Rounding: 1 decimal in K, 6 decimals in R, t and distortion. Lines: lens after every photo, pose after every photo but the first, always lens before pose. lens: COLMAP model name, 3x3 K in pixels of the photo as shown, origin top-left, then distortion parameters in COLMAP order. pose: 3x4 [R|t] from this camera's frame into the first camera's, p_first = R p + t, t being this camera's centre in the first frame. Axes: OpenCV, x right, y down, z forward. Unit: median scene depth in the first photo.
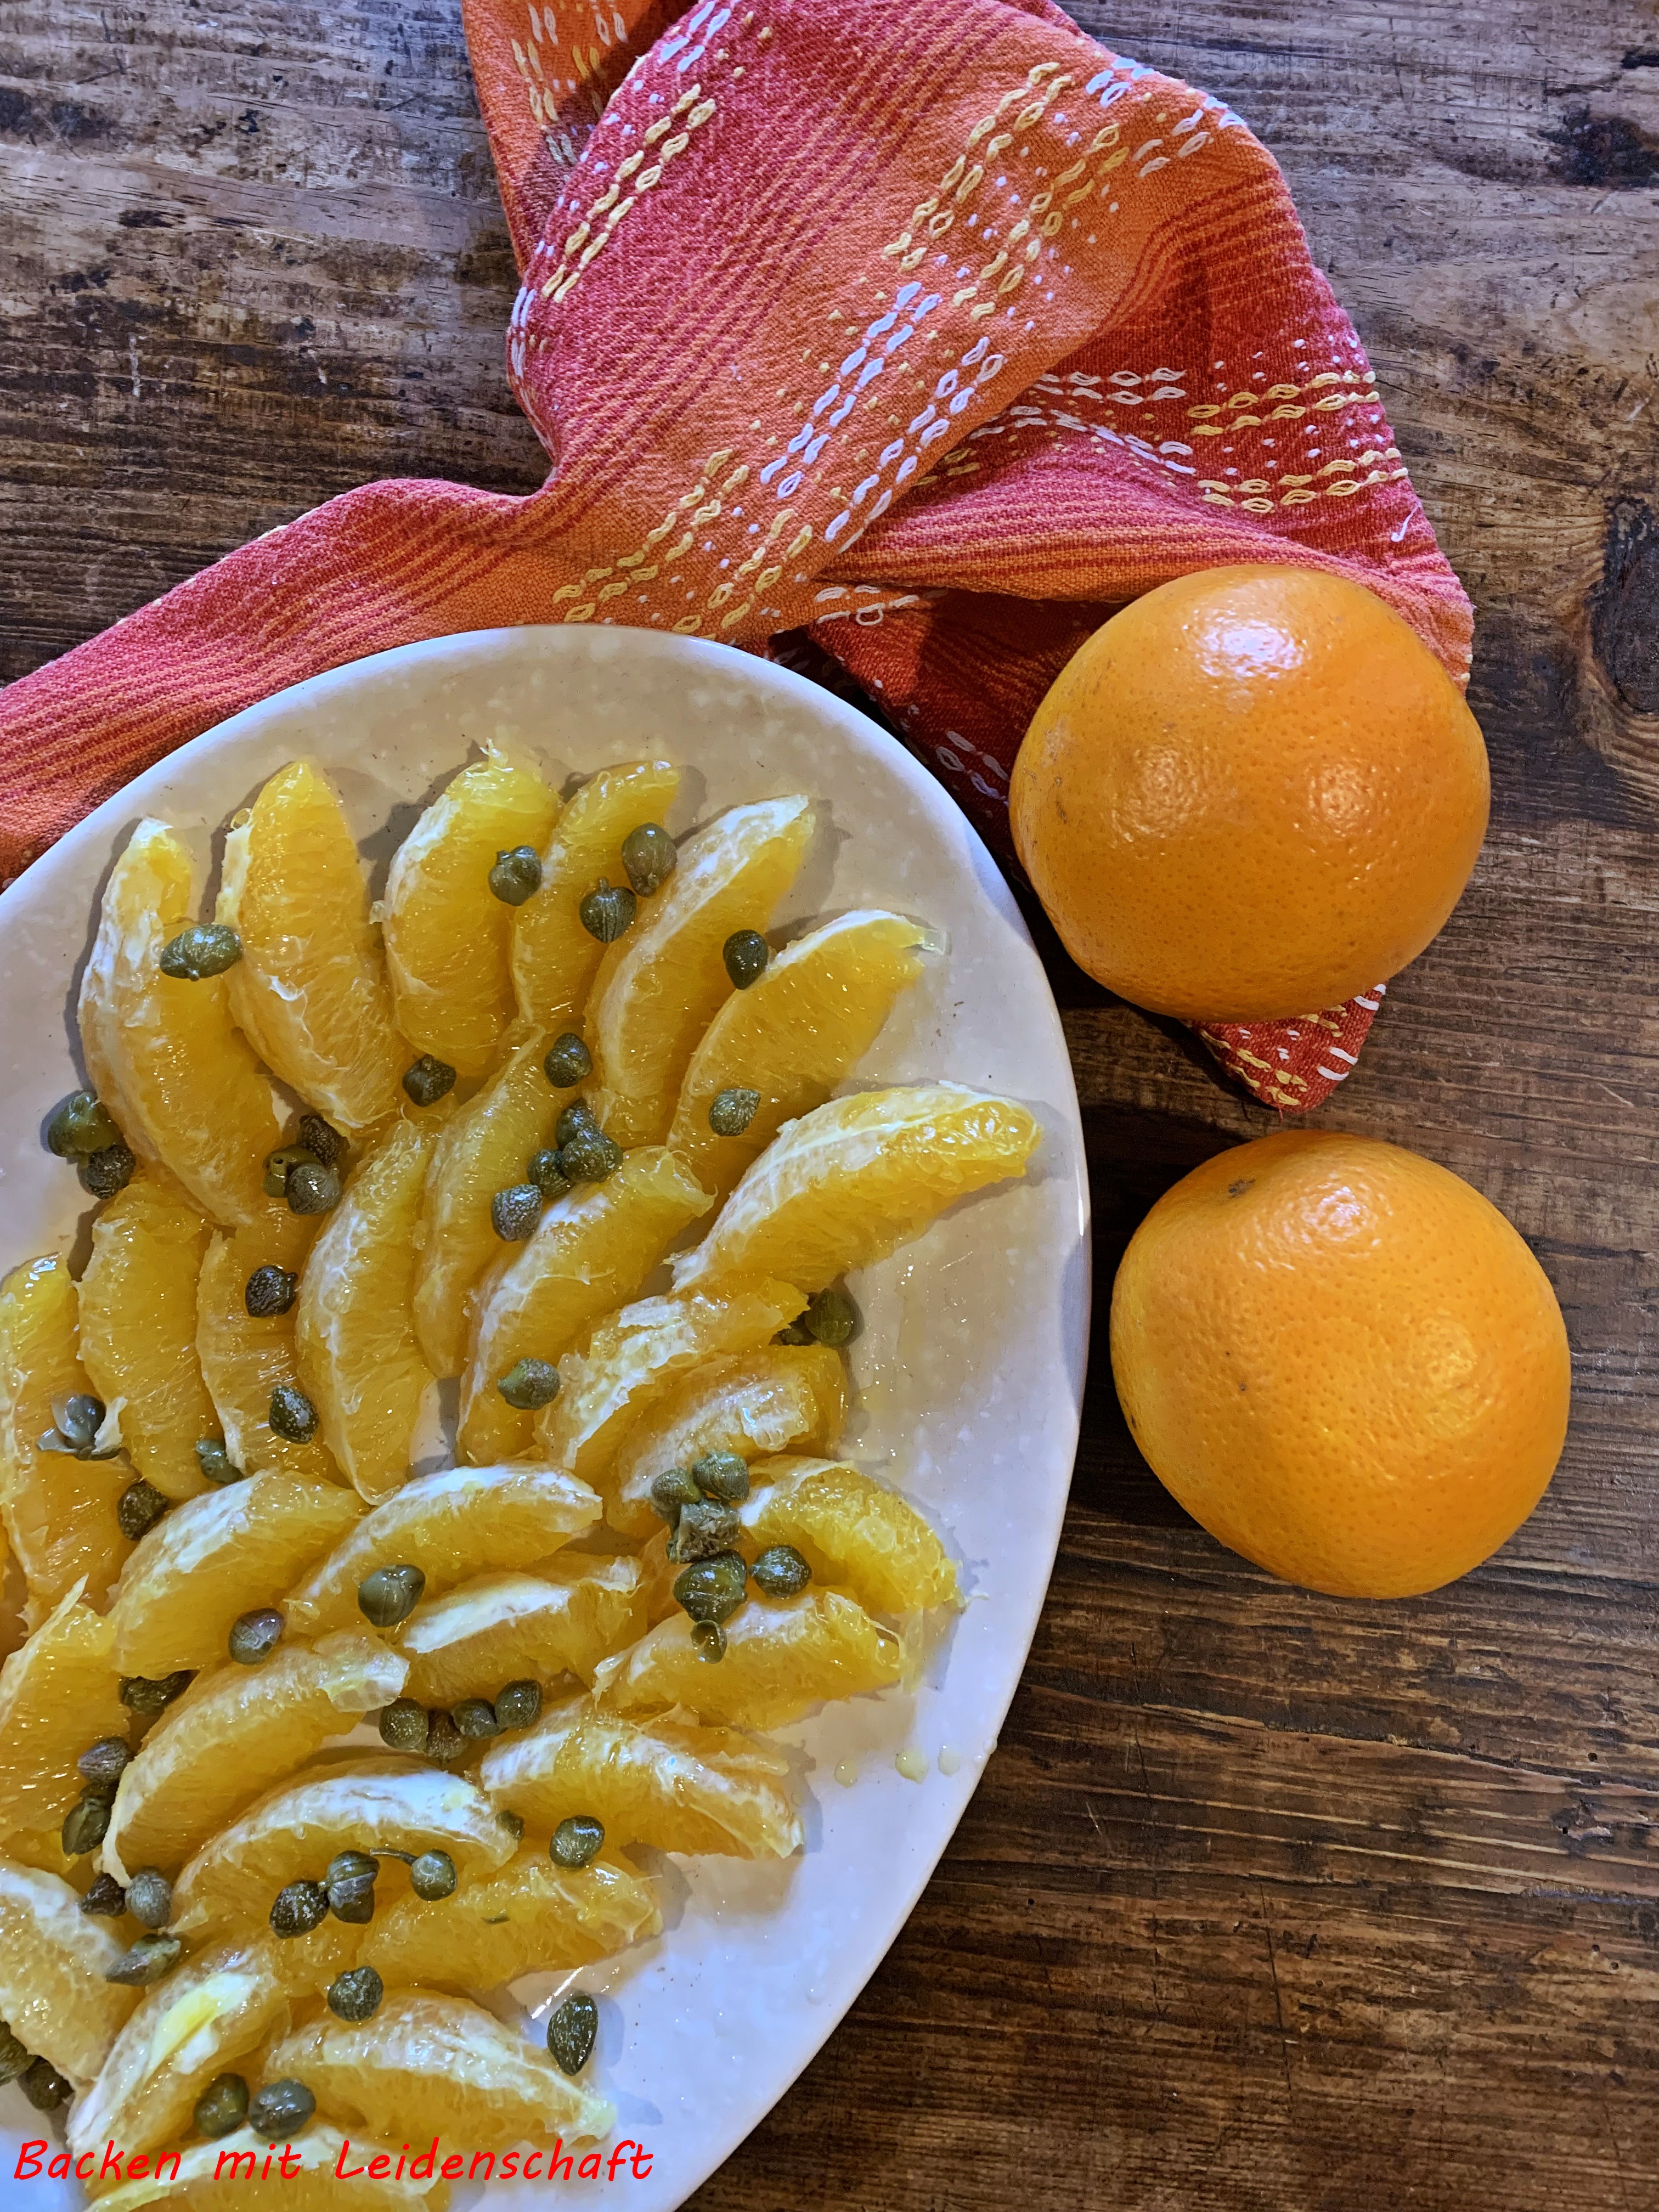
lens RADIAL K [[1680.9, 0, 813.4], [0, 1680.9, 1116.5], [0, 0, 1]] dist [0.007939, -0.004488]
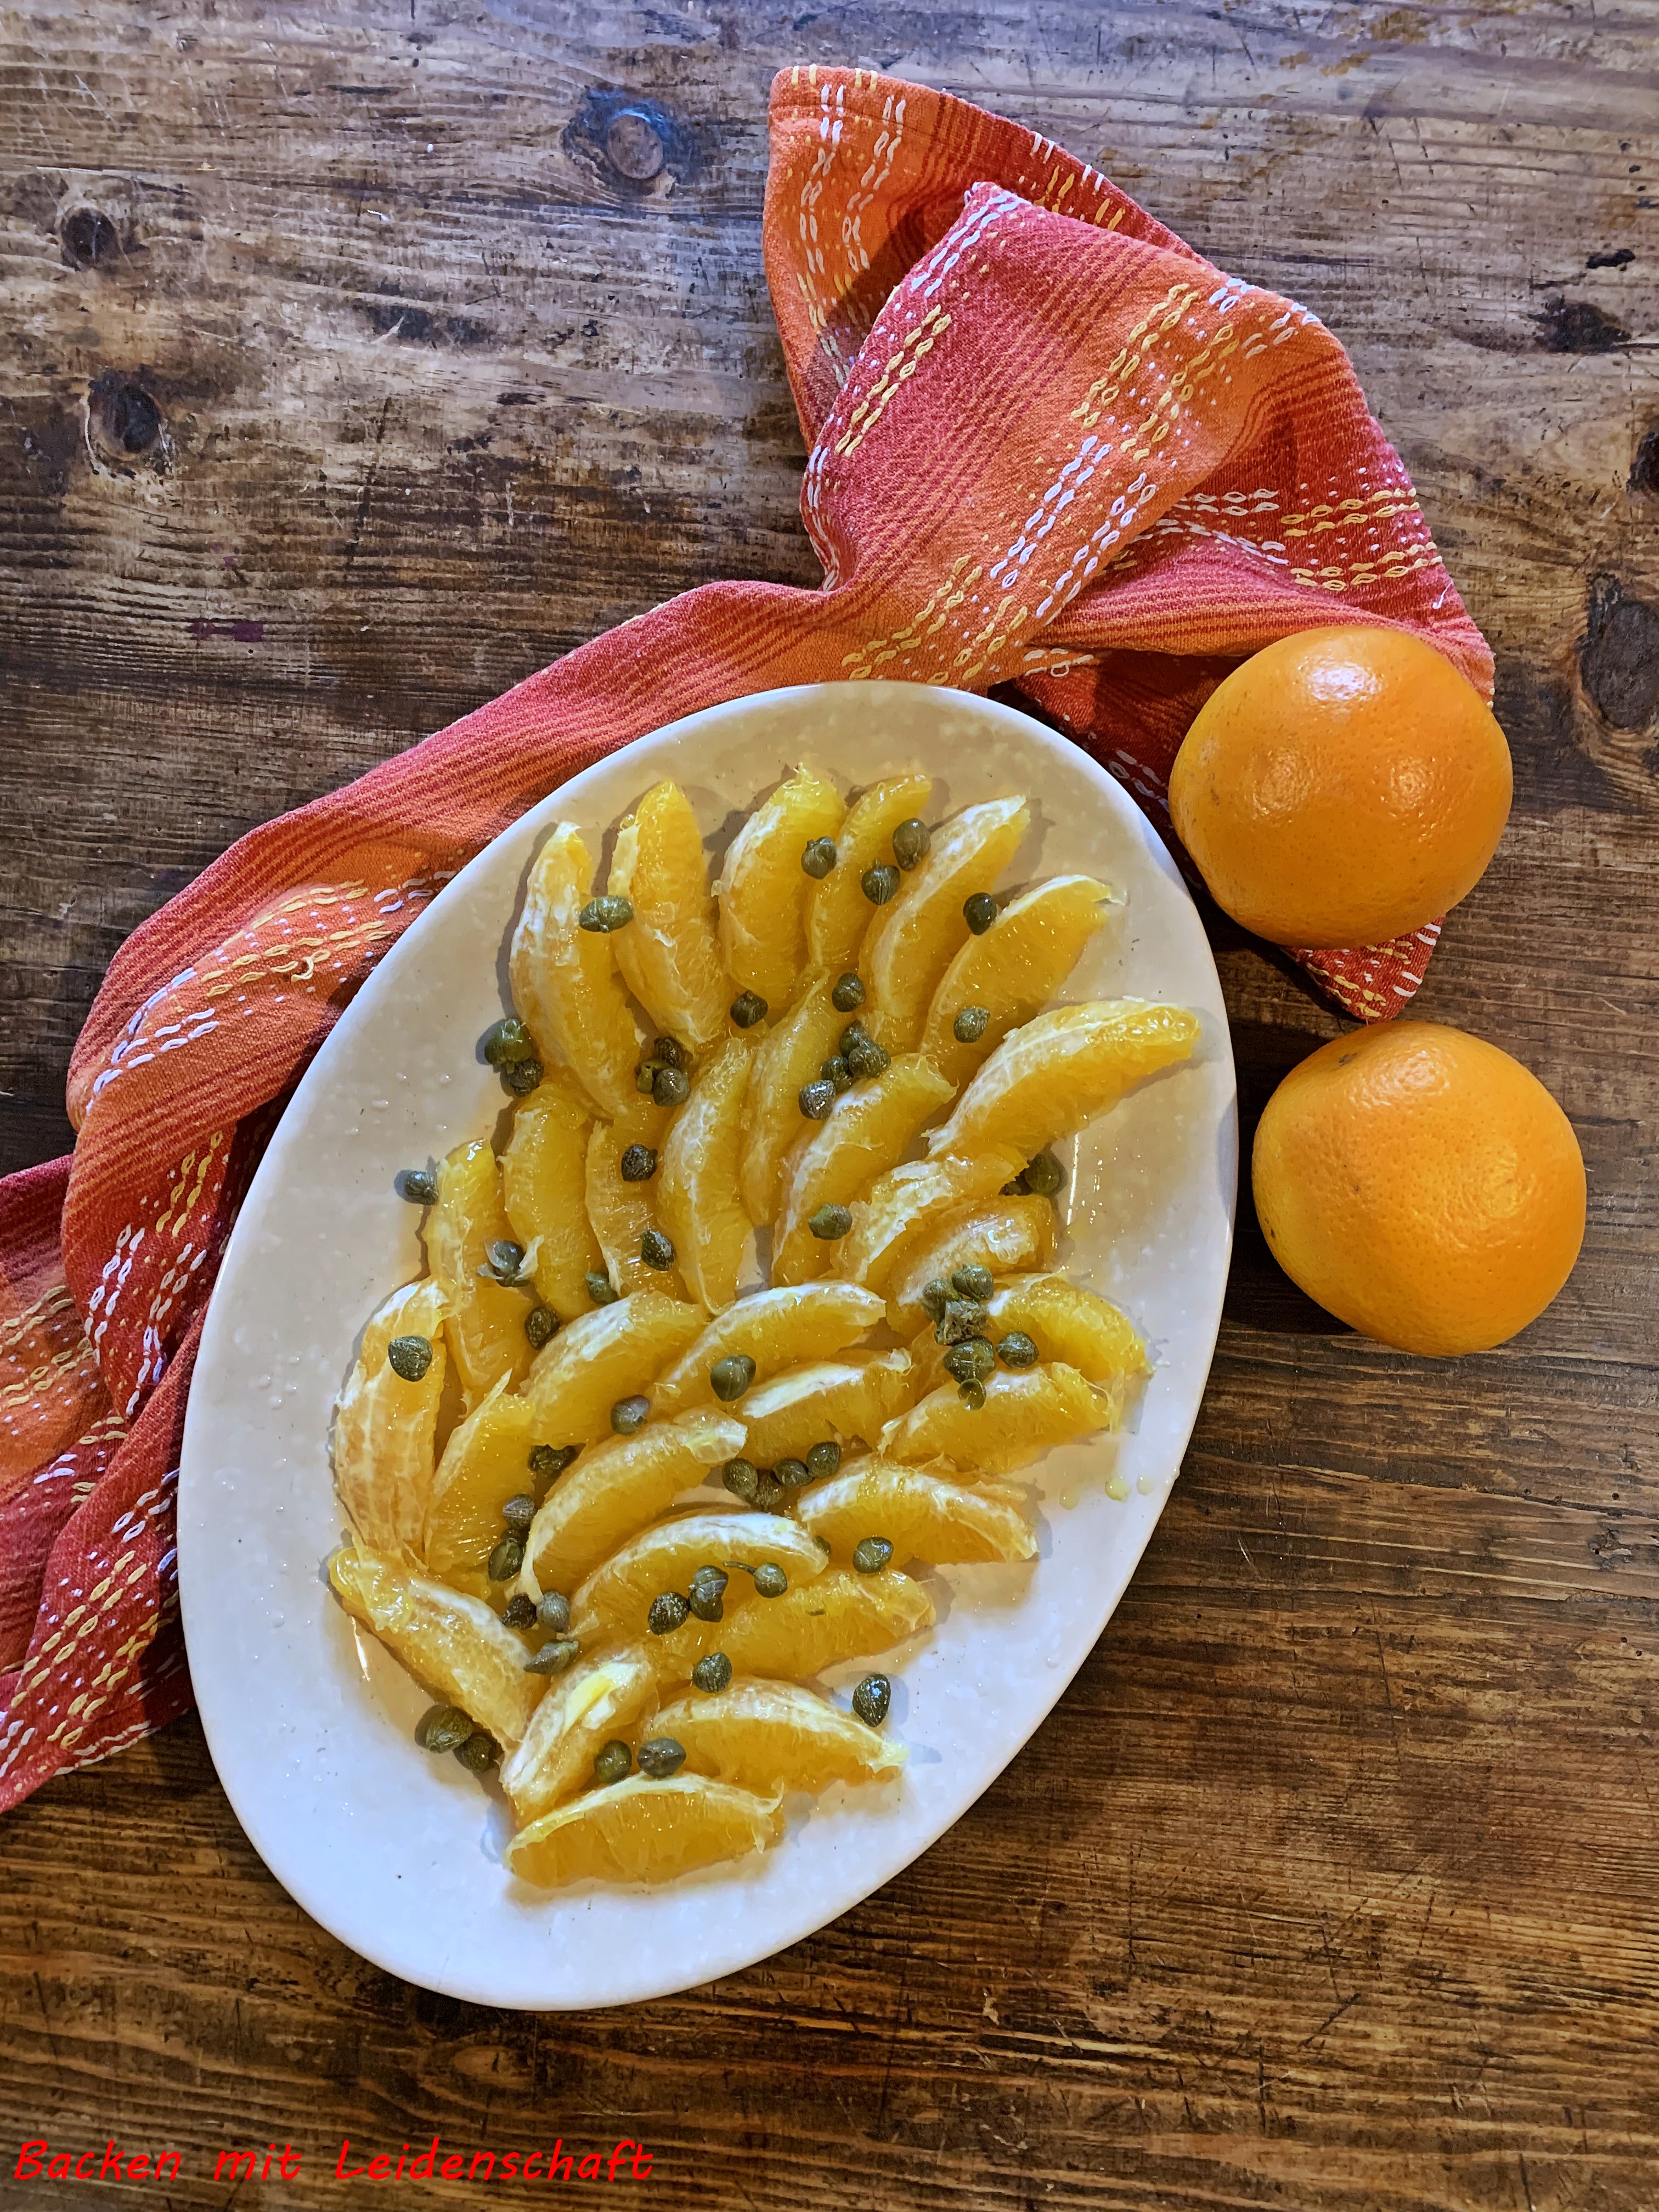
lens RADIAL K [[1680.9, 0, 820.8], [0, 1680.9, 1111.7], [0, 0, 1]] dist [0.007939, -0.004488]
pose [[0.999779, -0.019667, -0.007383, -0.154016], [0.019290, 0.998659, -0.048049, 0.125259], [0.008319, 0.047896, 0.998818, -0.358311]]
